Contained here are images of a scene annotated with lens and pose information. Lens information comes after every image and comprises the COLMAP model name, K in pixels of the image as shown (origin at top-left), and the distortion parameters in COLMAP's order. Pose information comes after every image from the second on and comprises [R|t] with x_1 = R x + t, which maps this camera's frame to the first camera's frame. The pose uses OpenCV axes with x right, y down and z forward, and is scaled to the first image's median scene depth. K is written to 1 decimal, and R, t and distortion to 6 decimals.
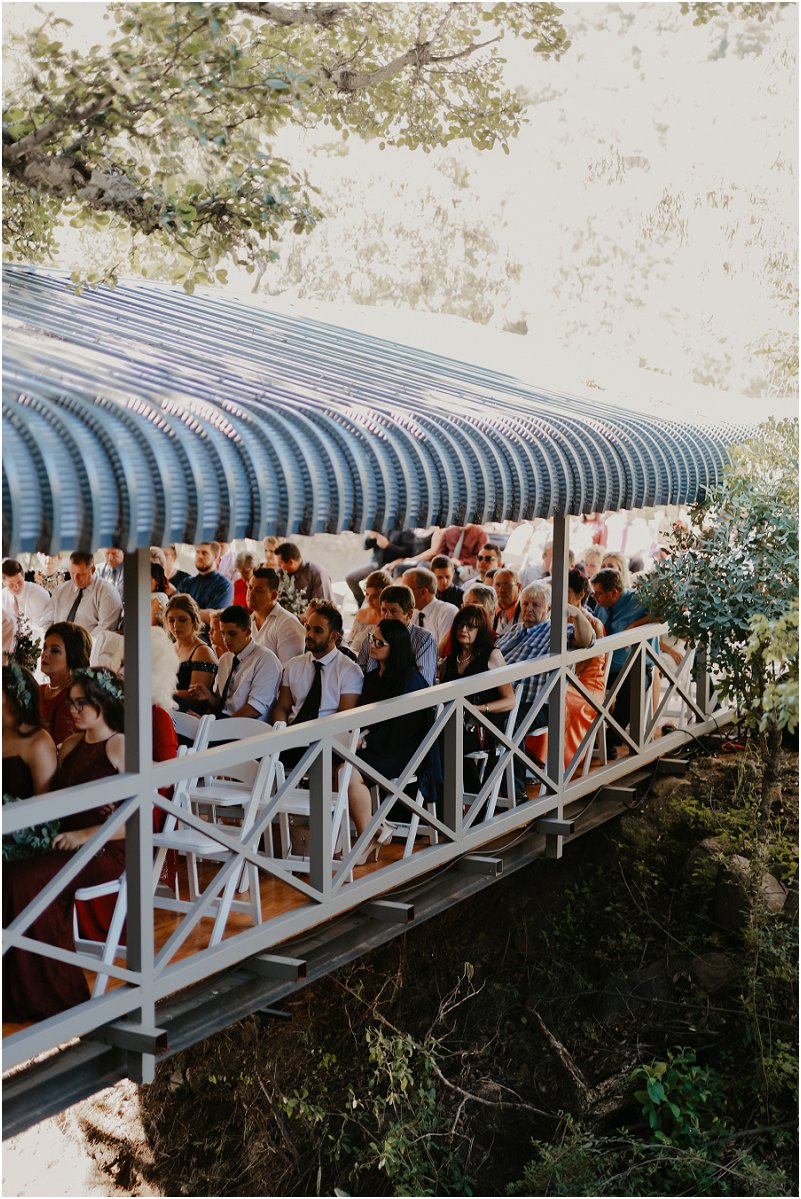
lens RADIAL K [[1663.8, 0, 400.5], [0, 1663.8, 599.5], [0, 0, 1]] dist [0.020441, 0.053769]
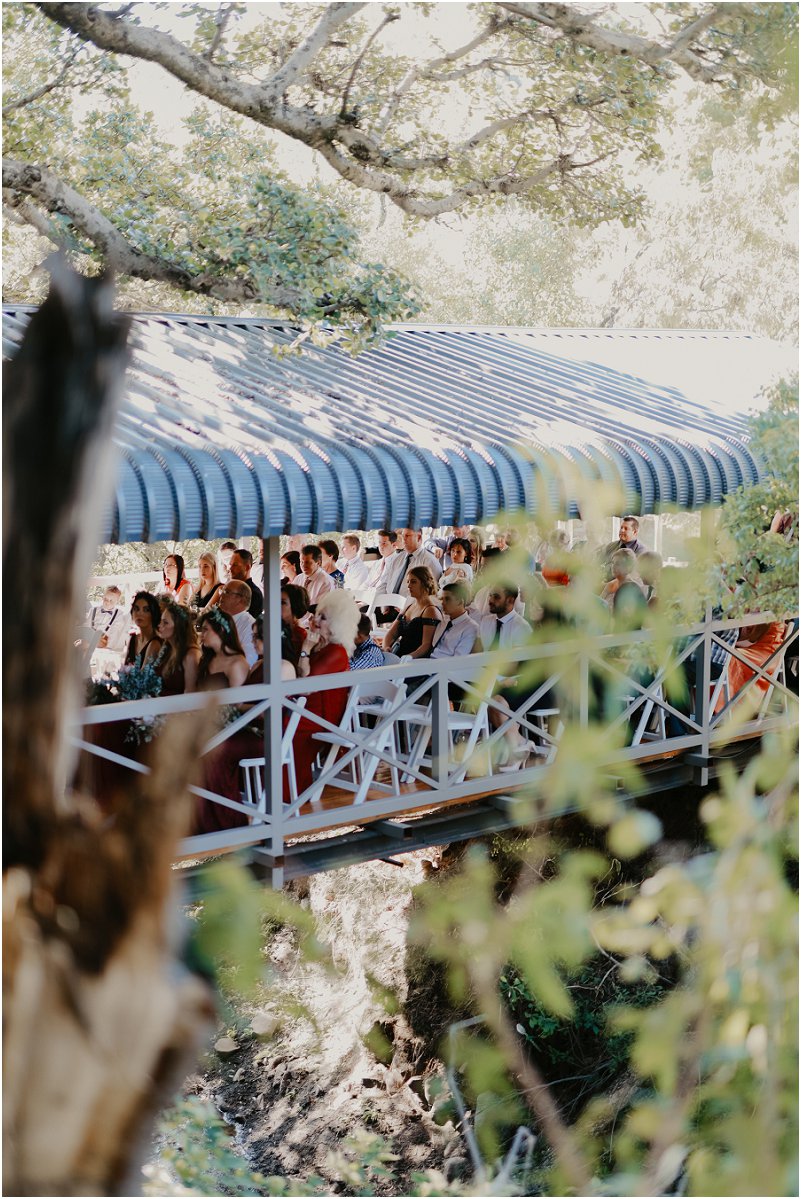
lens RADIAL K [[1663.8, 0, 400.5], [0, 1663.8, 599.5], [0, 0, 1]] dist [0.020441, 0.053769]
pose [[0.940795, 0.031834, -0.337478, 0.359723], [-0.025341, 0.999400, 0.023630, -0.009671], [0.338027, -0.013679, 0.941037, -0.302186]]
